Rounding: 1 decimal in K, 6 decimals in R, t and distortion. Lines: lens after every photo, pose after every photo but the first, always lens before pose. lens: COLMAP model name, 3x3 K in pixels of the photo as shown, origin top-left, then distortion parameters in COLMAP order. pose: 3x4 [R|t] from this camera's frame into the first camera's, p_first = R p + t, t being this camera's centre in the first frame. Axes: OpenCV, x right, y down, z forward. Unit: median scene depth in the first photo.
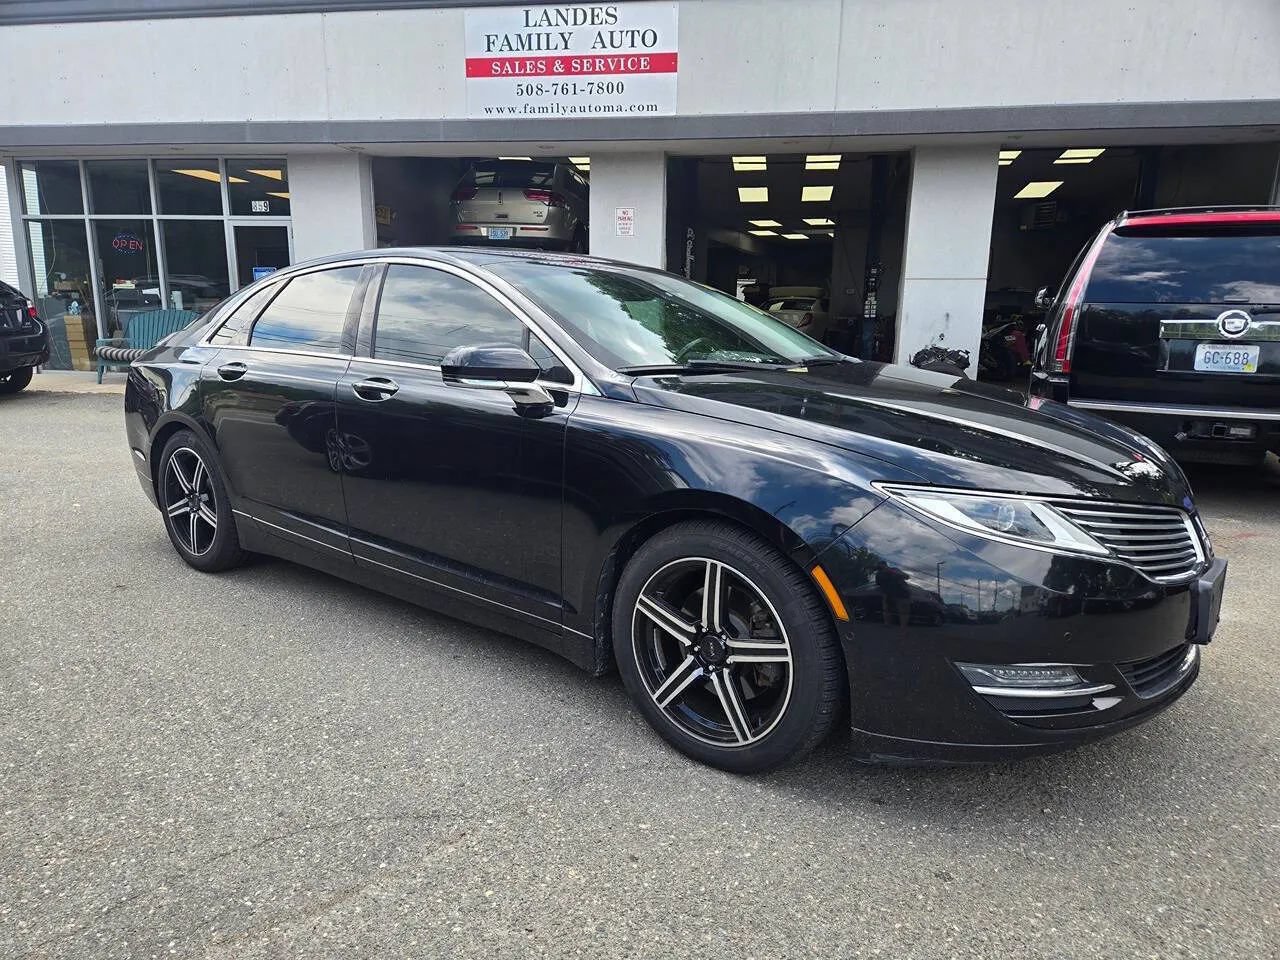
lens RADIAL K [[860.2, 0, 620.5], [0, 860.2, 495.1], [0, 0, 1]] dist [0.065517, -0.053932]
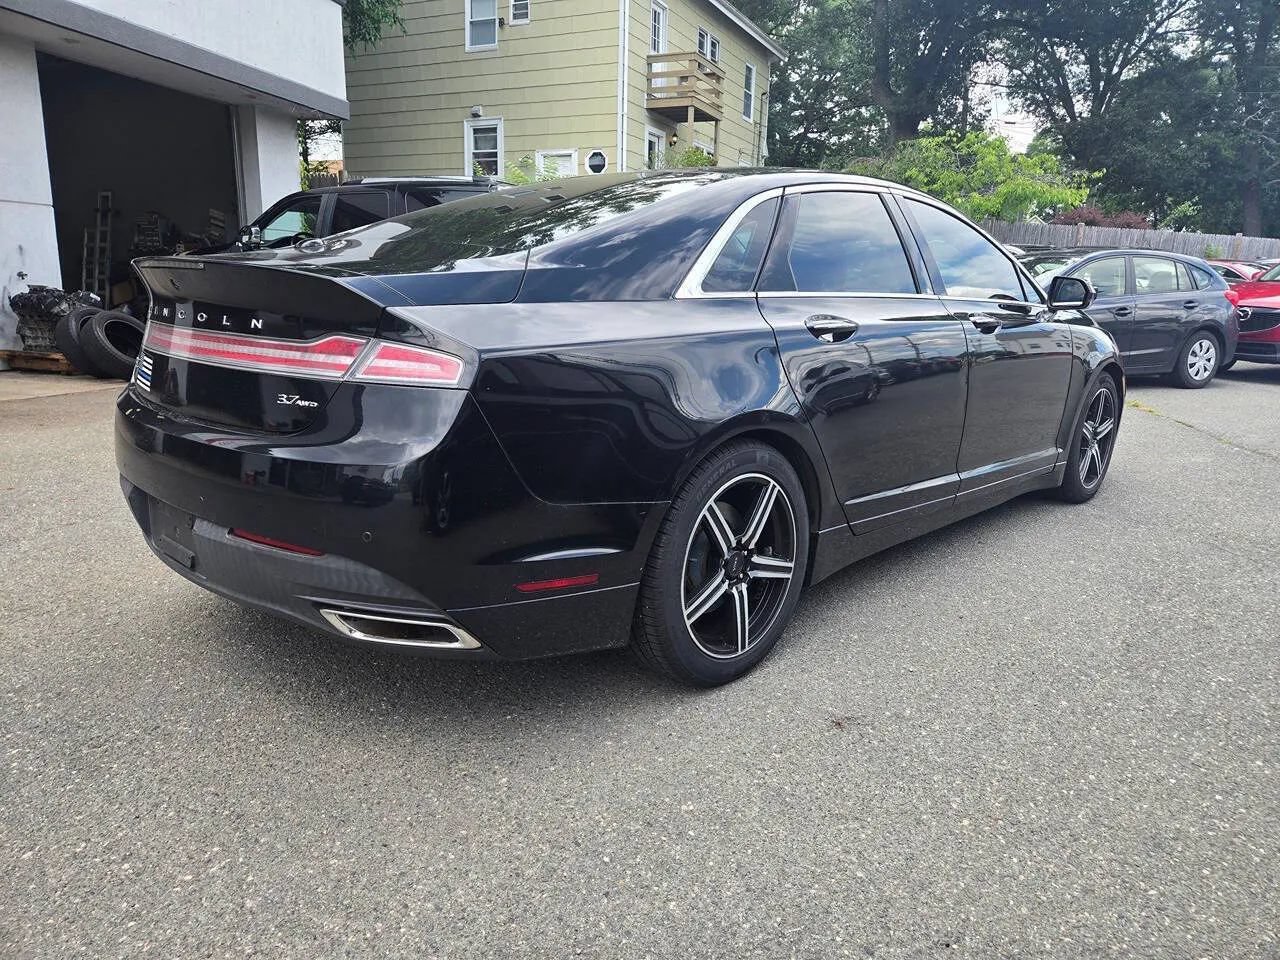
lens RADIAL K [[860.2, 0, 637.7], [0, 860.2, 477.3], [0, 0, 1]] dist [0.065517, -0.053932]
pose [[0.083457, -0.227062, 0.970298, -1.293817], [0.180912, 0.960967, 0.209318, -0.225441], [-0.979952, 0.158069, 0.121278, 1.227526]]
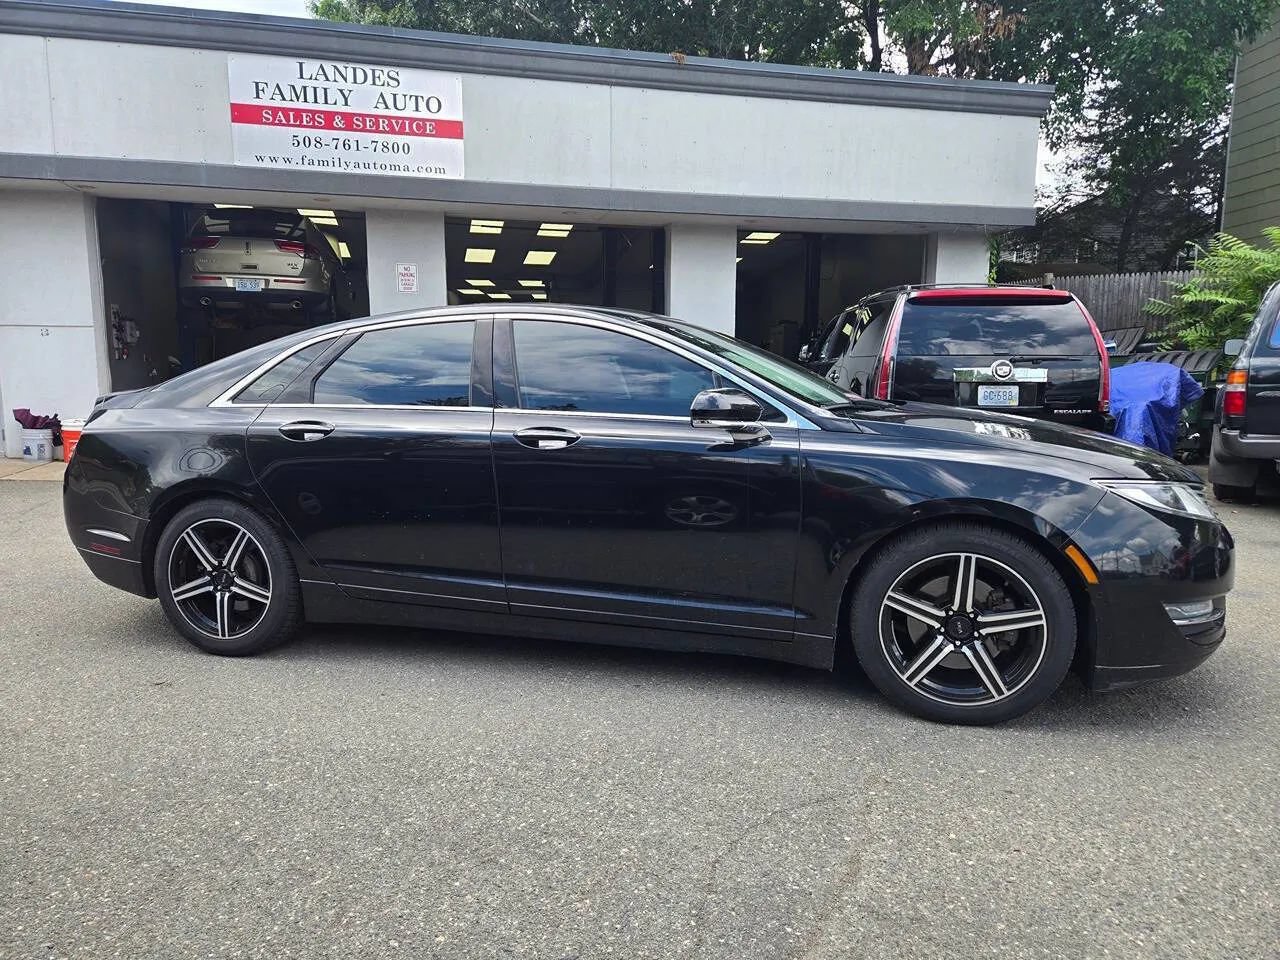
lens RADIAL K [[860.2, 0, 640.7], [0, 860.2, 482.3], [0, 0, 1]] dist [0.065517, -0.053932]
pose [[0.919568, -0.062884, 0.387866, -0.541883], [0.092548, 0.994002, -0.058262, 0.001526], [-0.381876, 0.089472, 0.919873, 0.008460]]
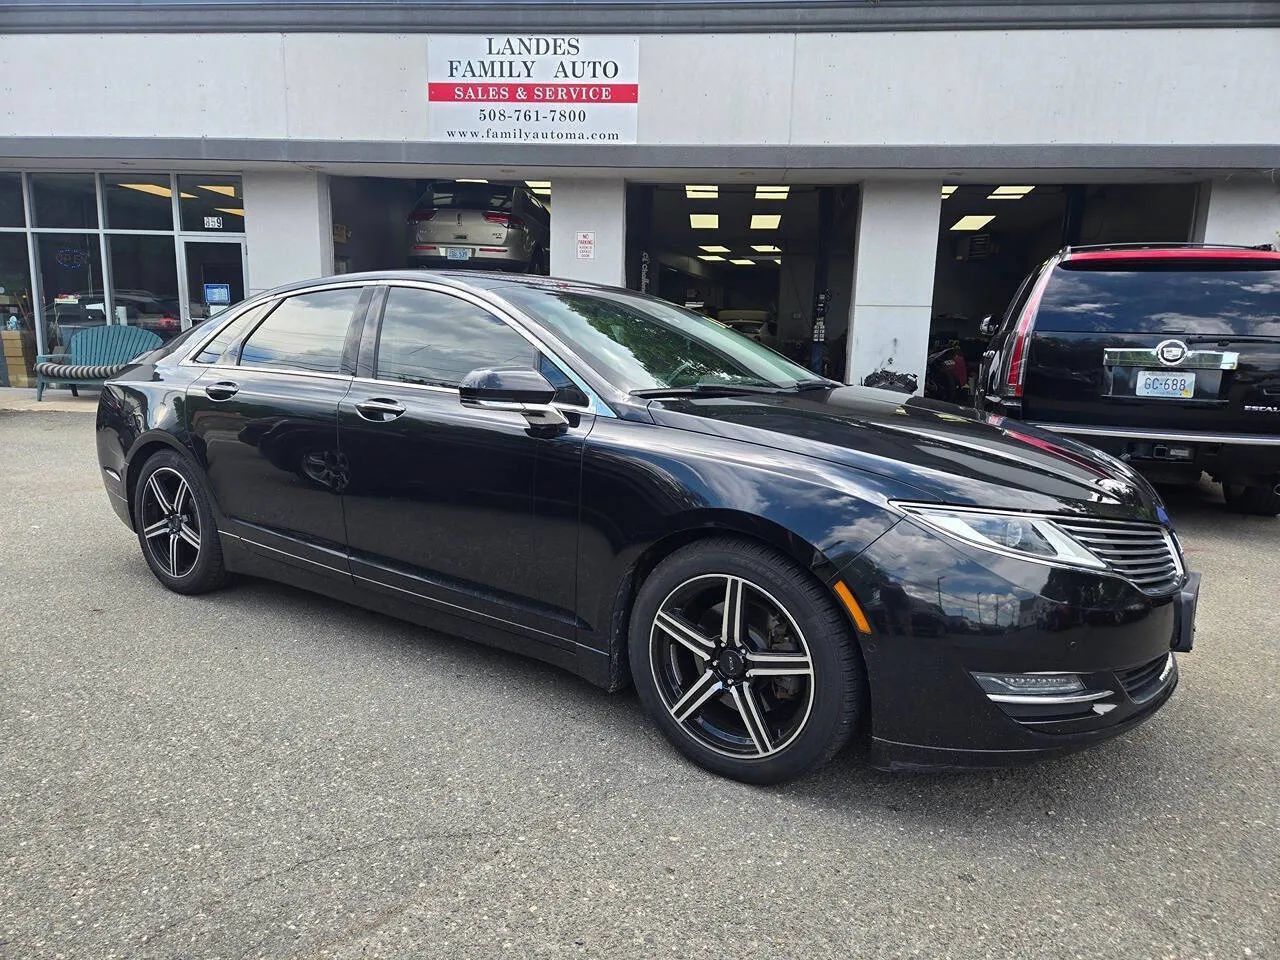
lens RADIAL K [[860.2, 0, 627.3], [0, 860.2, 481.7], [0, 0, 1]] dist [0.065517, -0.053932]
pose [[0.997523, -0.000387, 0.070345, -0.062450], [0.003023, 0.999297, -0.037368, -0.000047], [-0.070281, 0.037488, 0.996823, -0.019247]]
